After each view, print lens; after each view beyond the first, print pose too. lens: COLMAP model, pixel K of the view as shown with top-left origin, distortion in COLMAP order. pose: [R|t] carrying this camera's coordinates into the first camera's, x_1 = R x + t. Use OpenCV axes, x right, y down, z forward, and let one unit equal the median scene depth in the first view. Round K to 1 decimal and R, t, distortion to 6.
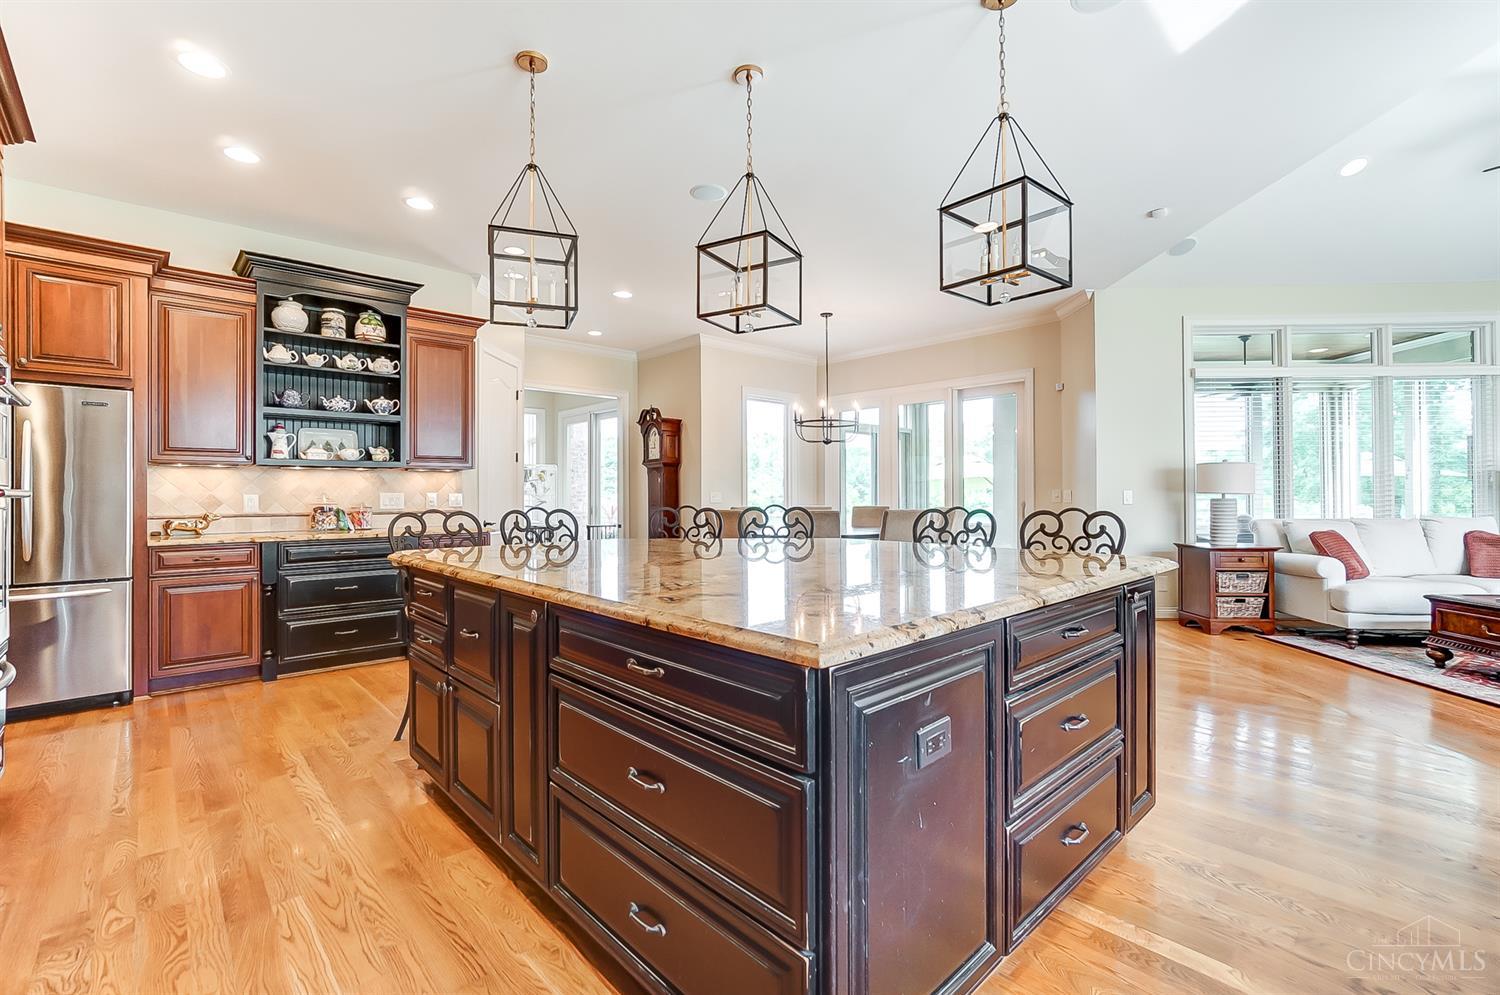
lens RADIAL K [[670.3, 0, 721.5], [0, 670.3, 497.7], [0, 0, 1]] dist [-0.024436, 0.008961]
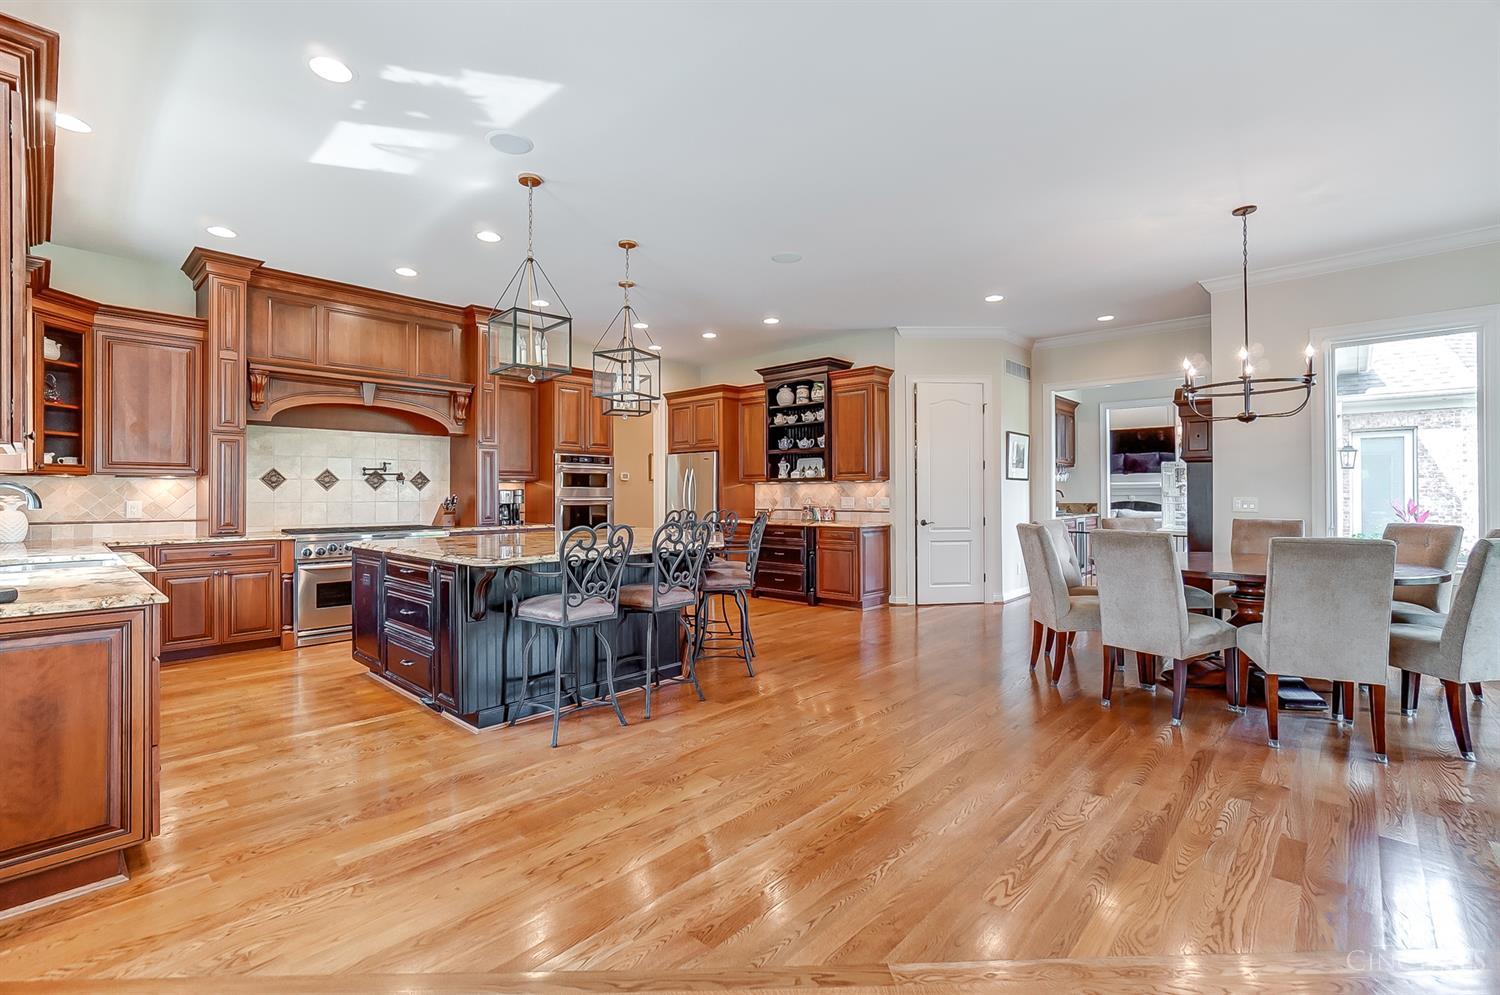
lens RADIAL K [[670.3, 0, 757.3], [0, 670.3, 493.9], [0, 0, 1]] dist [-0.024436, 0.008961]
pose [[0.085163, 0.005158, -0.996354, 1.066270], [-0.005816, 0.999972, 0.004680, -0.022811], [0.996350, 0.005396, 0.085190, 0.741483]]
